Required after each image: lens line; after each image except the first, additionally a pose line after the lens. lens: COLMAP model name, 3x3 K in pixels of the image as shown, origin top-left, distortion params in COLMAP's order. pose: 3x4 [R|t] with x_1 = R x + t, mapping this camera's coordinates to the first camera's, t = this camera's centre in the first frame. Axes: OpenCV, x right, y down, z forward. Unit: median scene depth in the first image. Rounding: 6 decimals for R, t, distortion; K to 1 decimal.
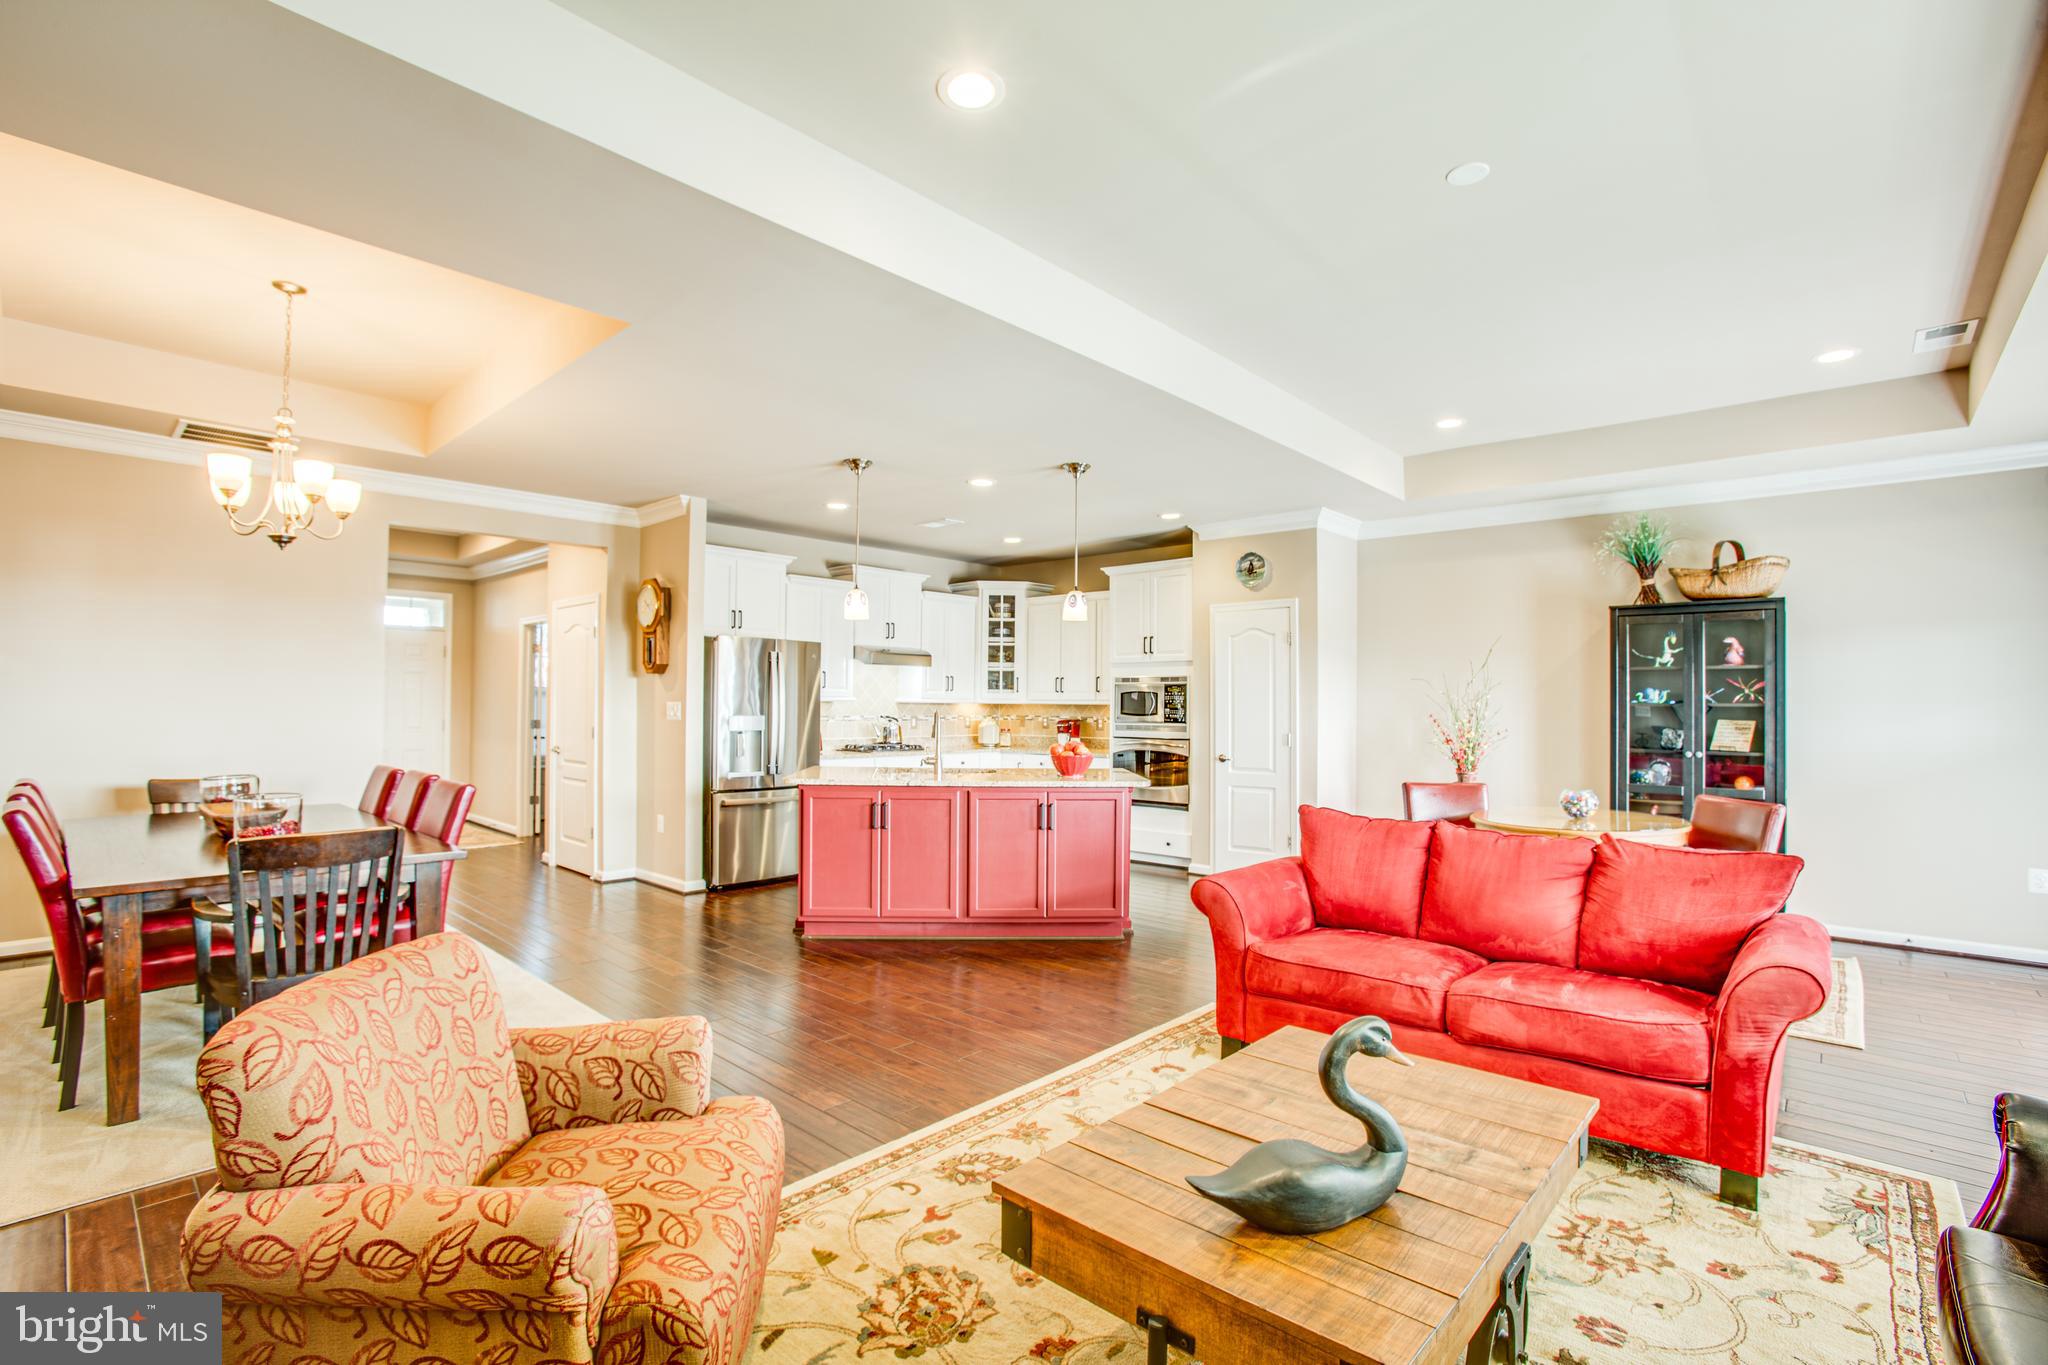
lens RADIAL K [[940.2, 0, 1026.7], [0, 940.2, 694.2], [0, 0, 1]] dist [-0.079310, 0.026167]
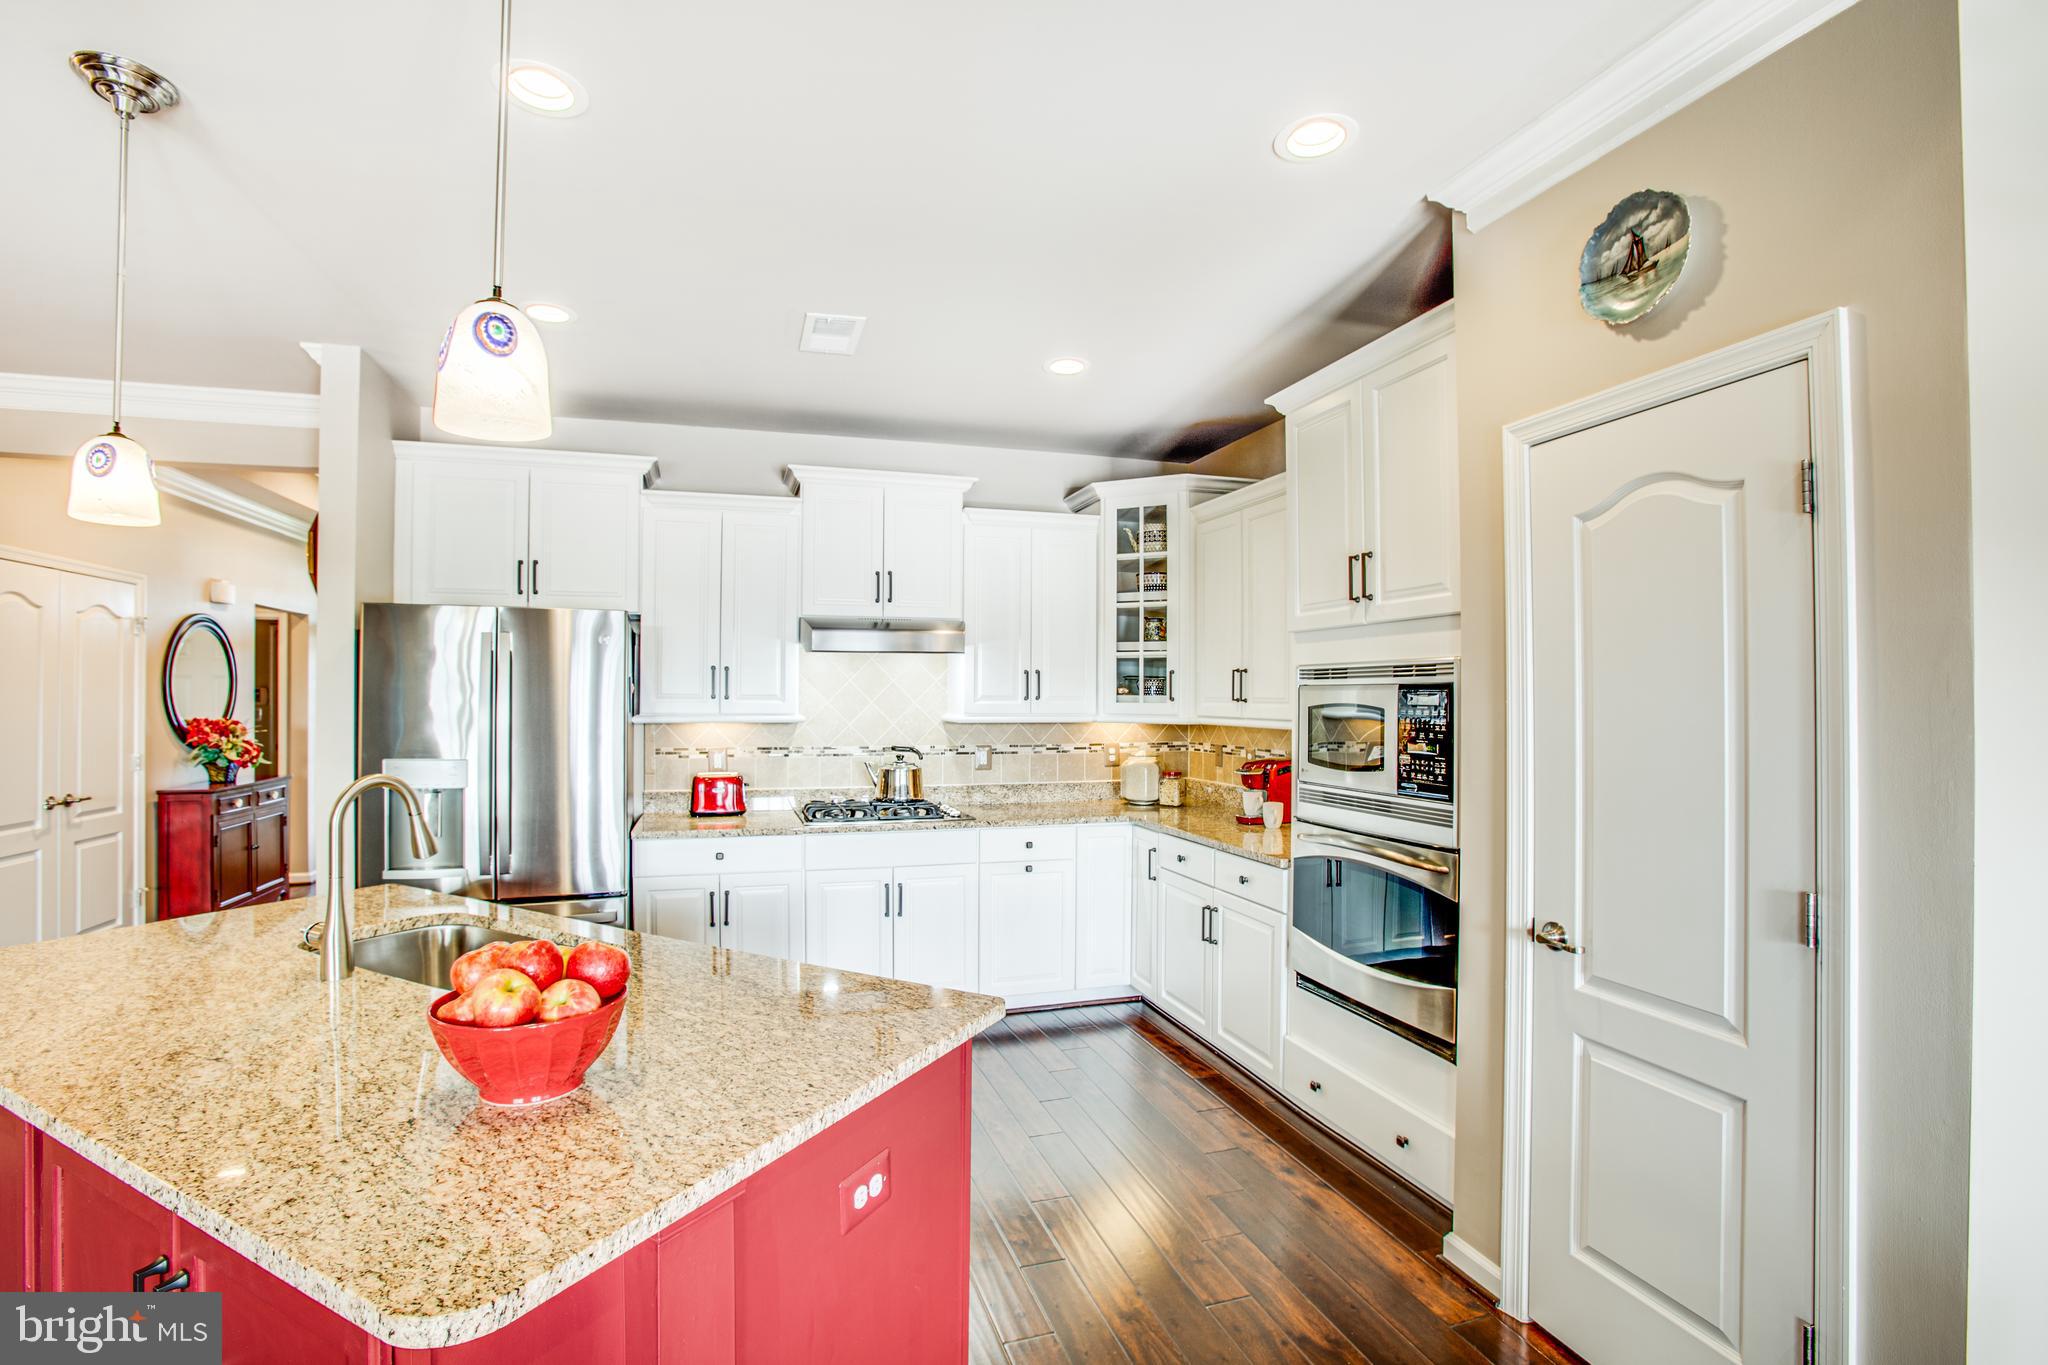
lens RADIAL K [[946.2, 0, 1005.4], [0, 946.2, 673.1], [0, 0, 1]] dist [-0.057006, 0.019173]
pose [[0.844359, -0.017782, -0.535482, 0.228375], [0.006783, 0.999724, -0.022502, -0.008179], [0.535734, 0.015368, 0.844247, 0.684219]]
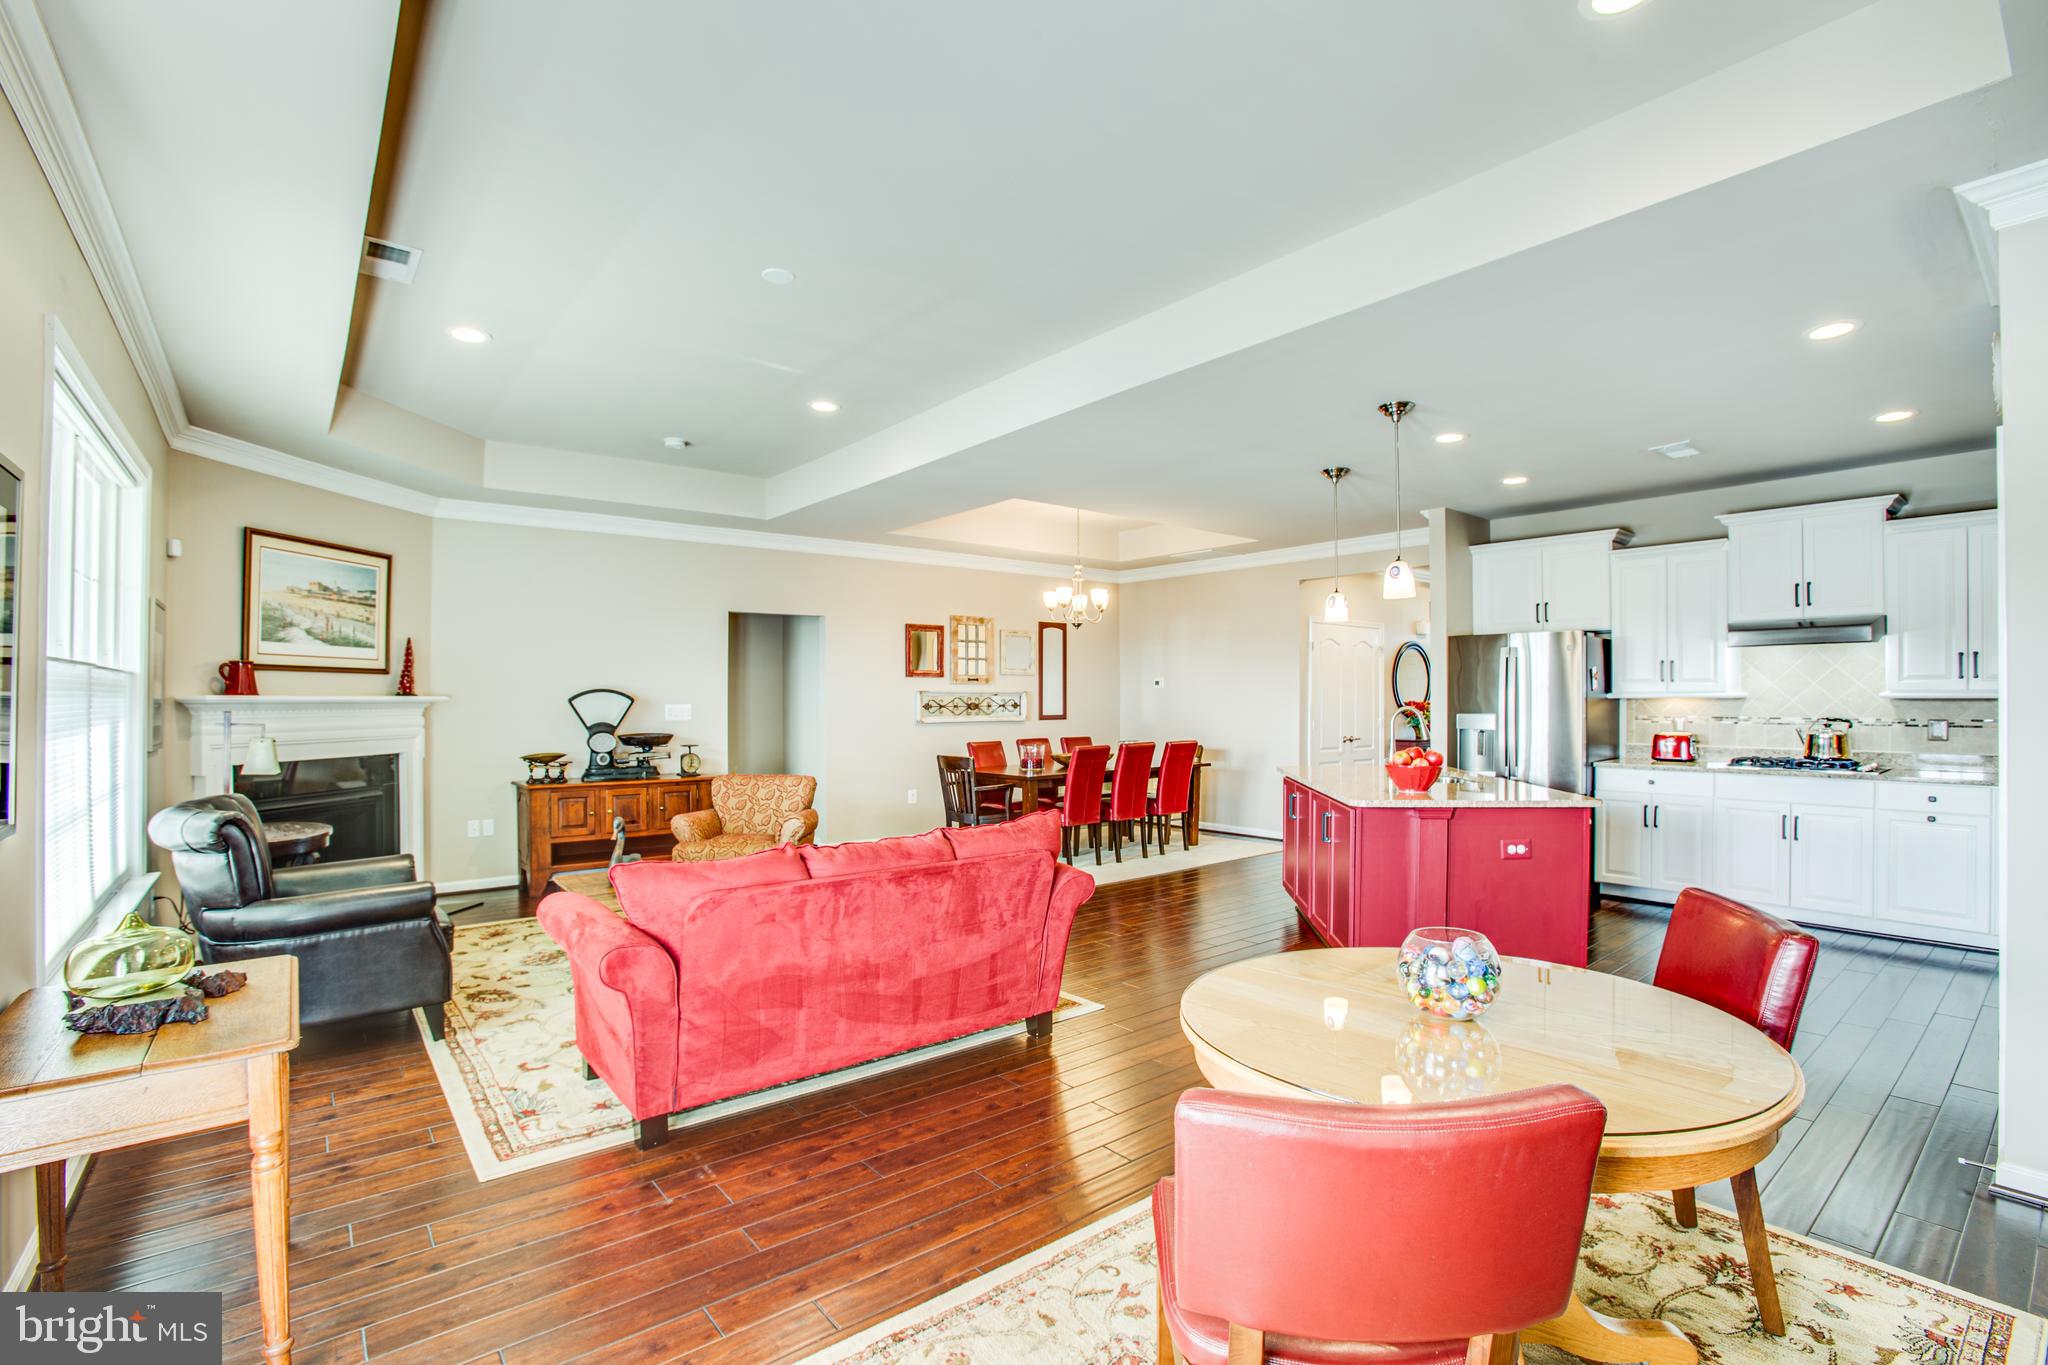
lens RADIAL K [[933.6, 0, 1034.8], [0, 933.6, 695.6], [0, 0, 1]] dist [-0.033238, 0.000185]
pose [[-0.162212, -0.008447, -0.986720, 0.692152], [0.013705, 0.999848, -0.010812, 0.006969], [0.986661, -0.015277, -0.162071, 0.643072]]
